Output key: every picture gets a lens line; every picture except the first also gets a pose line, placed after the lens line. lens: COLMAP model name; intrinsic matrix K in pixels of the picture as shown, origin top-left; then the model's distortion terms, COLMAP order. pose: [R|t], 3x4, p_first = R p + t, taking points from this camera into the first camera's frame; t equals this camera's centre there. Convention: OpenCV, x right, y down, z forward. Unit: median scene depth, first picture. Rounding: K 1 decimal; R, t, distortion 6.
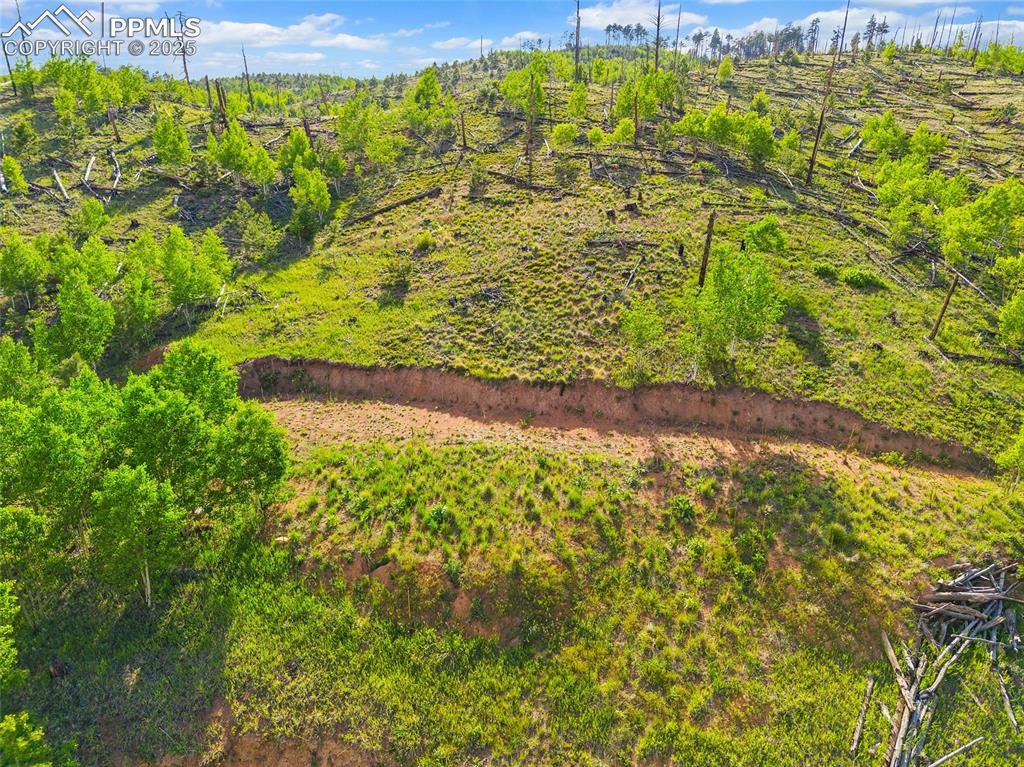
lens RADIAL K [[682.9, 0, 509.4], [0, 682.9, 377.3], [0, 0, 1]] dist [0.028041, -0.028704]
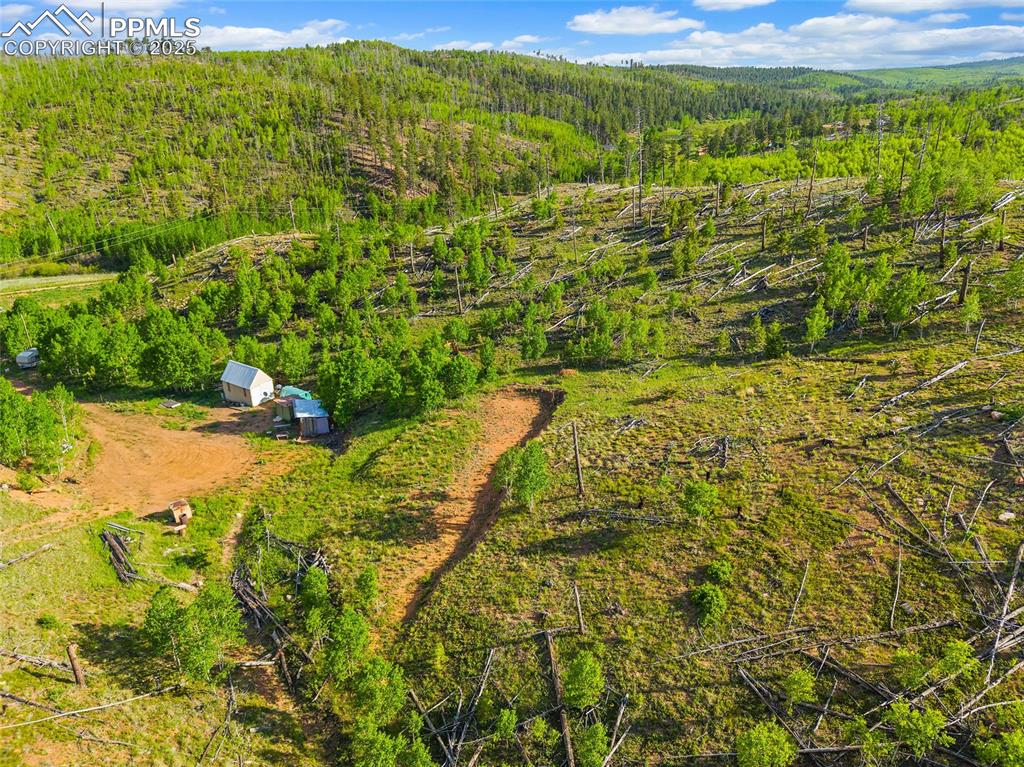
lens RADIAL K [[682.9, 0, 511.1], [0, 682.9, 382.5], [0, 0, 1]] dist [0.028041, -0.028704]
pose [[-0.074948, 0.376107, -0.923540, 1.625616], [-0.339359, 0.861244, 0.378277, -0.829722], [0.937666, 0.341763, 0.063087, 0.821024]]
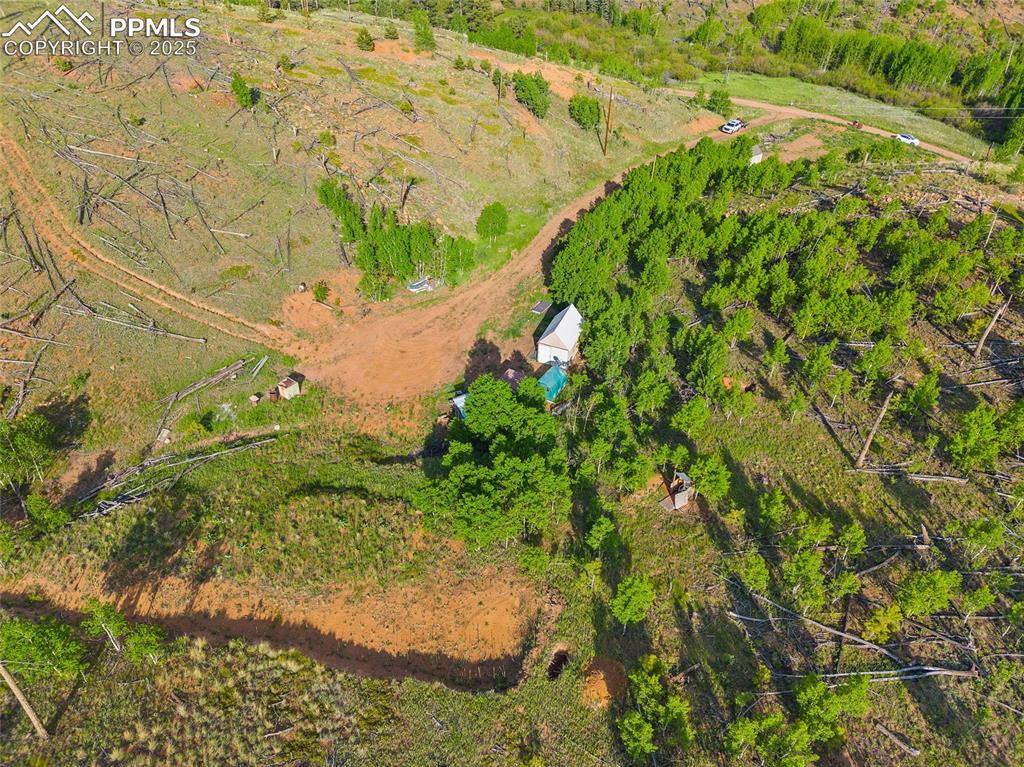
lens RADIAL K [[682.9, 0, 517.8], [0, 682.9, 383.6], [0, 0, 1]] dist [0.028041, -0.028704]
pose [[-0.994147, 0.038688, -0.100875, -0.316853], [-0.067481, 0.506811, 0.859412, -1.310797], [0.084373, 0.861189, -0.501234, 1.274373]]
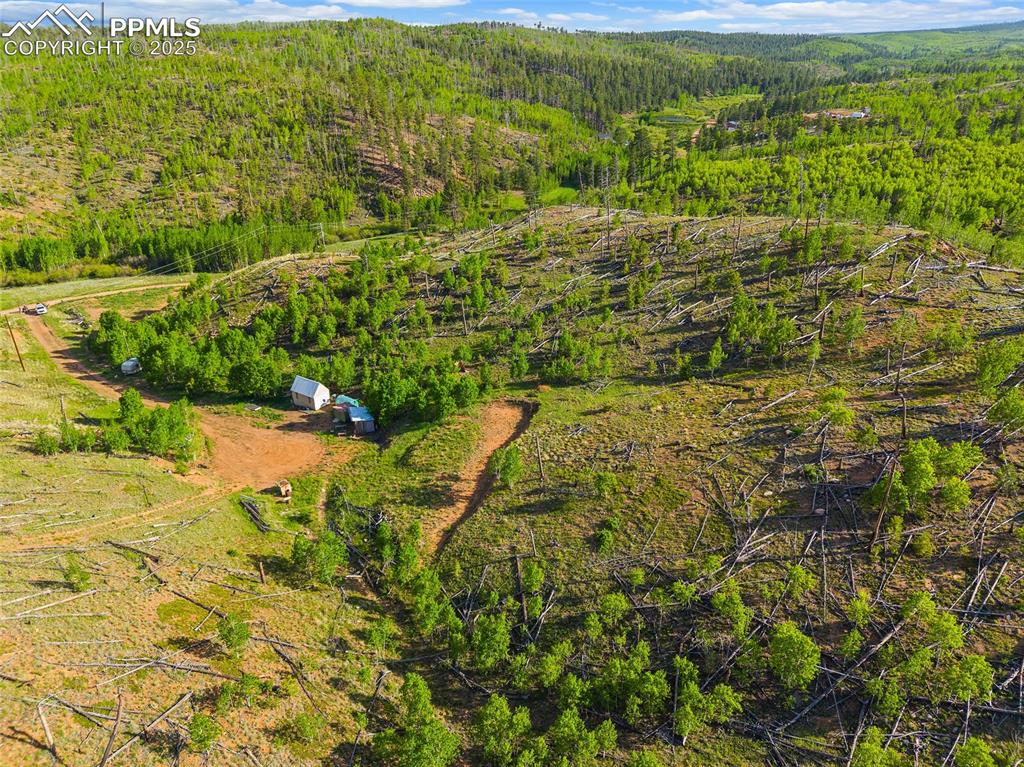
lens RADIAL K [[682.9, 0, 511.2], [0, 682.9, 381.3], [0, 0, 1]] dist [0.028041, -0.028704]
pose [[-0.077420, 0.417583, -0.905335, 2.403776], [-0.337677, 0.843408, 0.417896, -1.385047], [0.938073, 0.338064, 0.075712, 0.736810]]
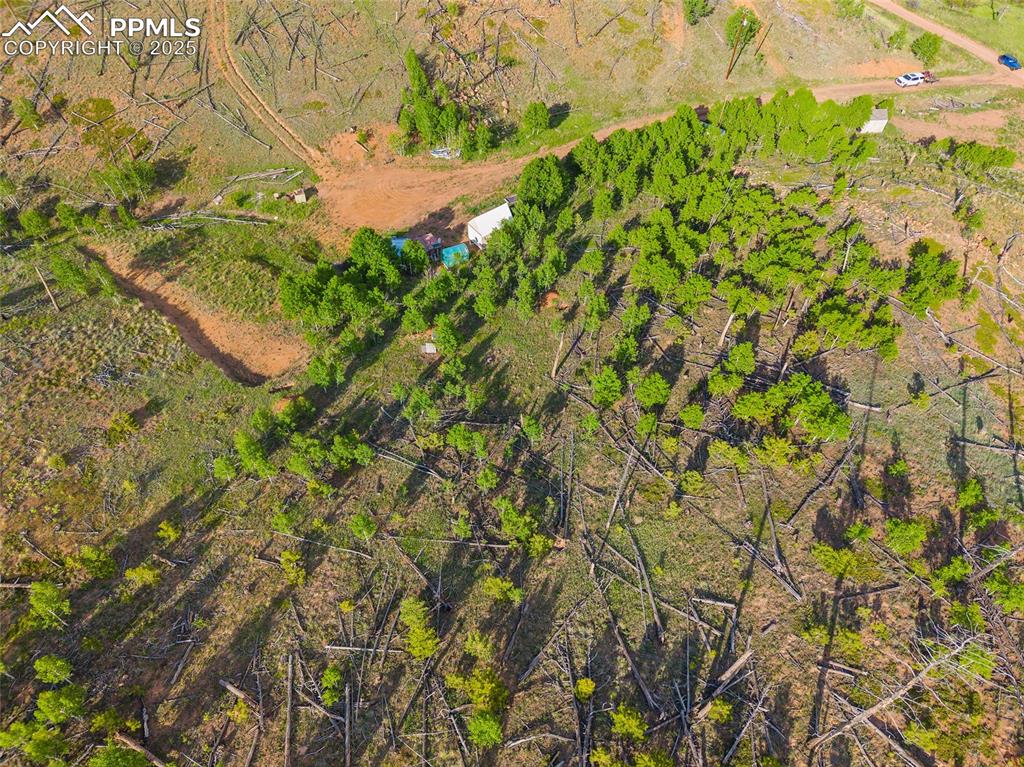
lens RADIAL K [[682.9, 0, 512.0], [0, 682.9, 387.3], [0, 0, 1]] dist [0.028041, -0.028704]
pose [[-0.911240, -0.347596, 0.220949, -1.638762], [0.105620, 0.321299, 0.941069, -1.986785], [-0.398103, 0.880877, -0.256067, 1.359590]]
